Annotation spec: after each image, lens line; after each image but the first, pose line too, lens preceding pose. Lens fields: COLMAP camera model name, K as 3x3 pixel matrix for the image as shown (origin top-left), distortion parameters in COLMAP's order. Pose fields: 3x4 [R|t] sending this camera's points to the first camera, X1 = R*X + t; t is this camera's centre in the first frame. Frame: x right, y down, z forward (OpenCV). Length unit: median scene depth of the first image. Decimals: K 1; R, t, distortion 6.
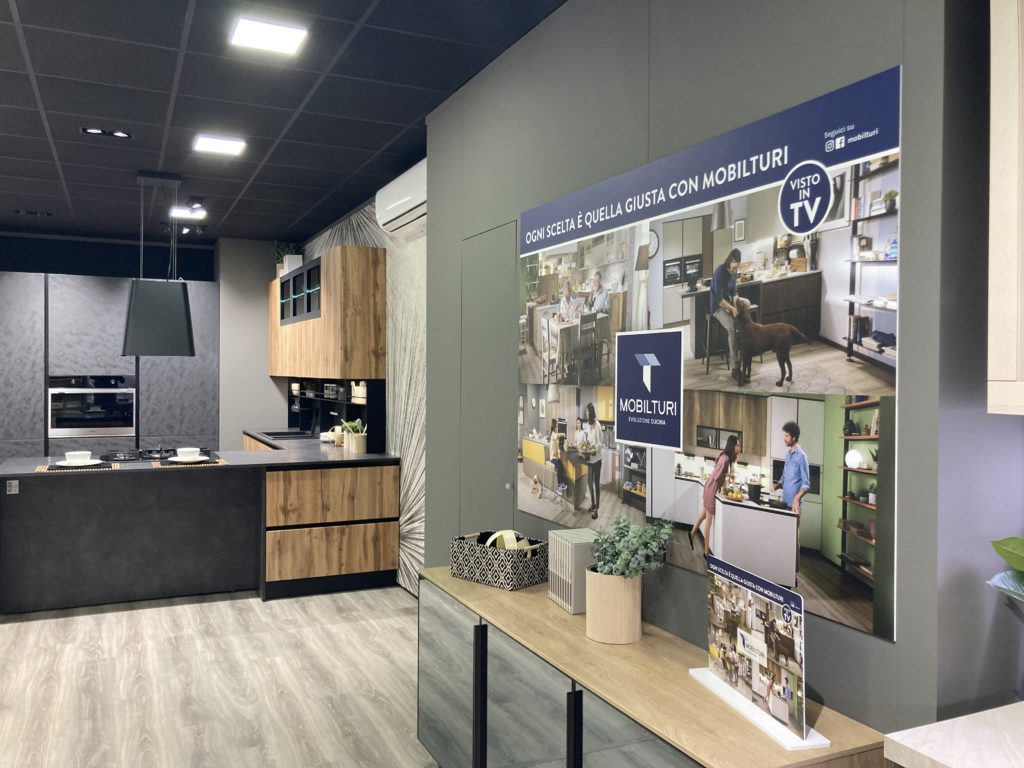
lens RADIAL K [[843.6, 0, 512.0], [0, 843.6, 383.3], [0, 0, 1]] dist [0.005076, 0.004031]
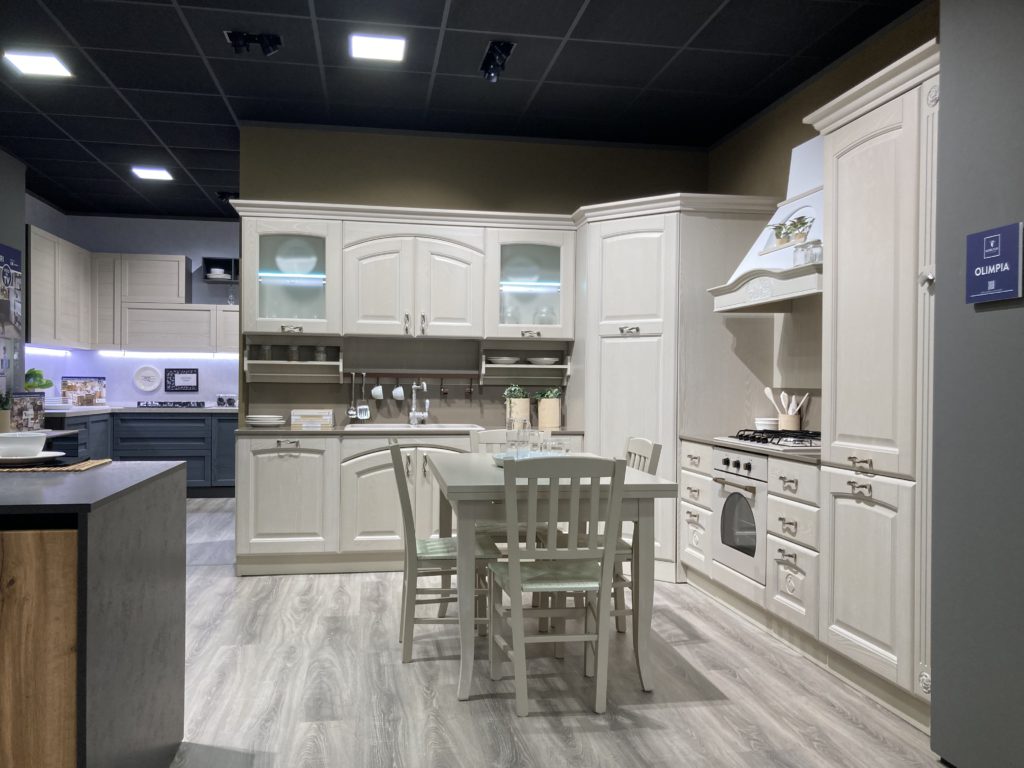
lens RADIAL K [[843.6, 0, 512.0], [0, 843.6, 384.8], [0, 0, 1]] dist [0.005076, 0.004031]
pose [[-0.963692, -0.012276, 0.266735, -2.433548], [-0.008587, 0.999851, 0.014994, 0.131824], [-0.266880, 0.012159, -0.963653, 3.707168]]
